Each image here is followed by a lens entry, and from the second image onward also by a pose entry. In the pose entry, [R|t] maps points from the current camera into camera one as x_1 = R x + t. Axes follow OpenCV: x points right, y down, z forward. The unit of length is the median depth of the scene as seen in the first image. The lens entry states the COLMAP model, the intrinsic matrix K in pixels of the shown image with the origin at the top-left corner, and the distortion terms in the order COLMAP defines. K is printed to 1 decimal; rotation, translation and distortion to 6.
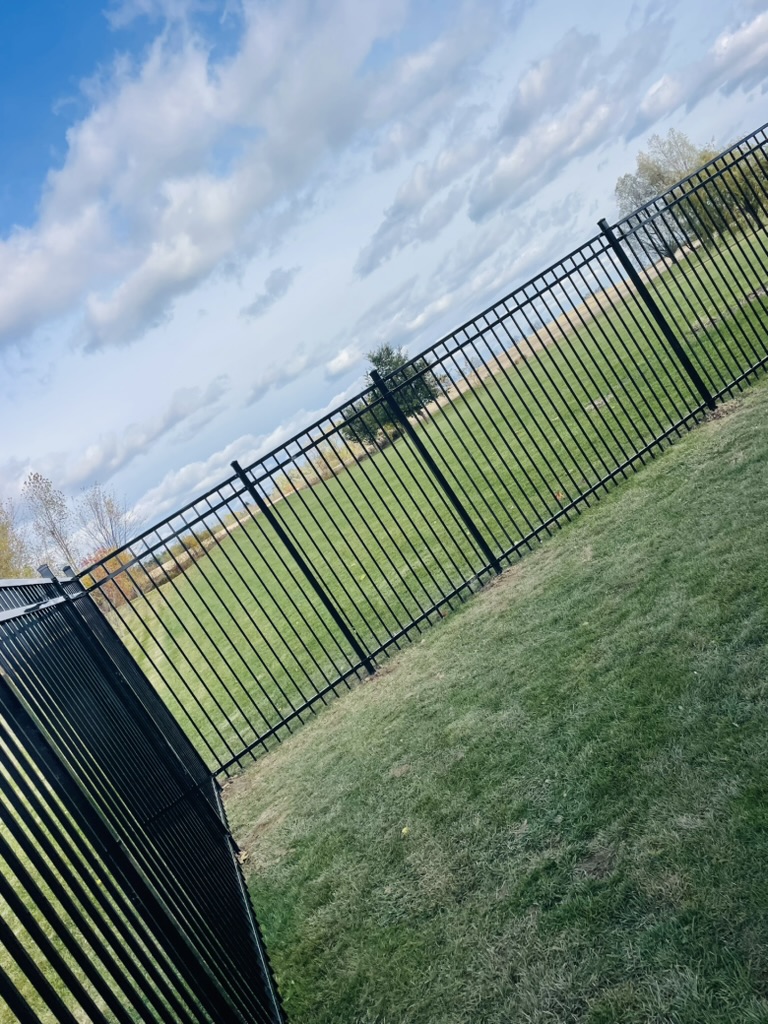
lens RADIAL K [[763.2, 0, 384.0], [0, 763.2, 512.0], [0, 0, 1]] dist [0.003192, -0.004183]
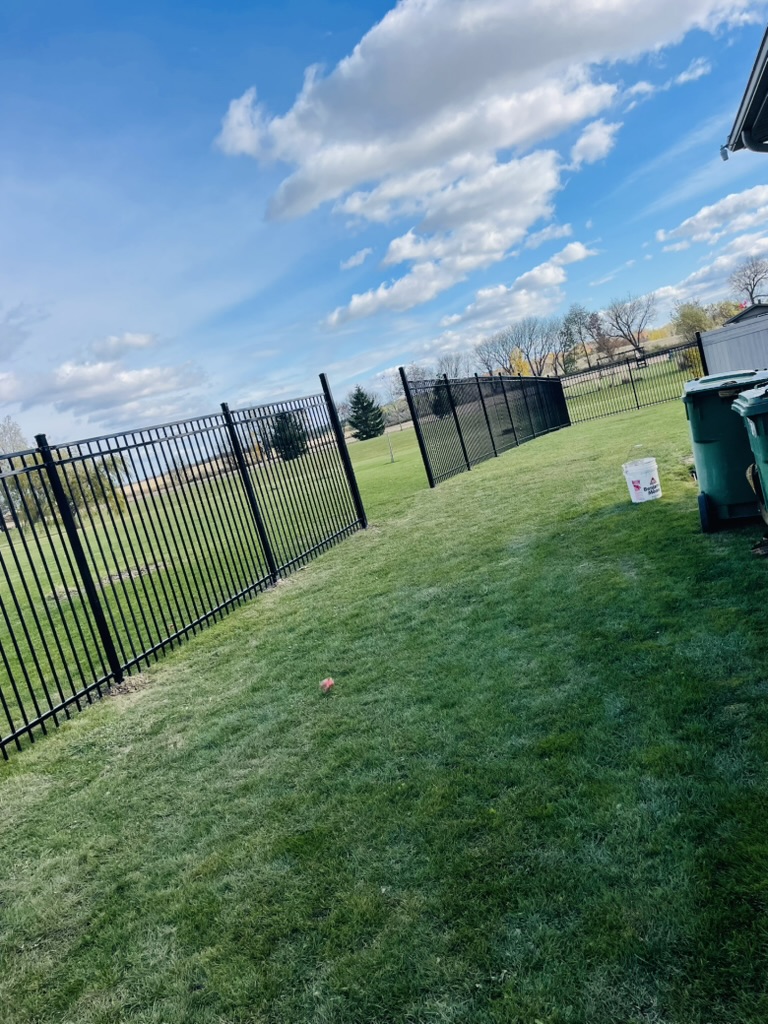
lens RADIAL K [[763.2, 0, 384.0], [0, 763.2, 512.0], [0, 0, 1]] dist [0.003192, -0.004183]
pose [[0.635421, 0.305690, 0.709079, -0.051769], [-0.027452, 0.926662, -0.374891, 0.001680], [-0.771677, 0.218749, 0.597213, 0.253658]]
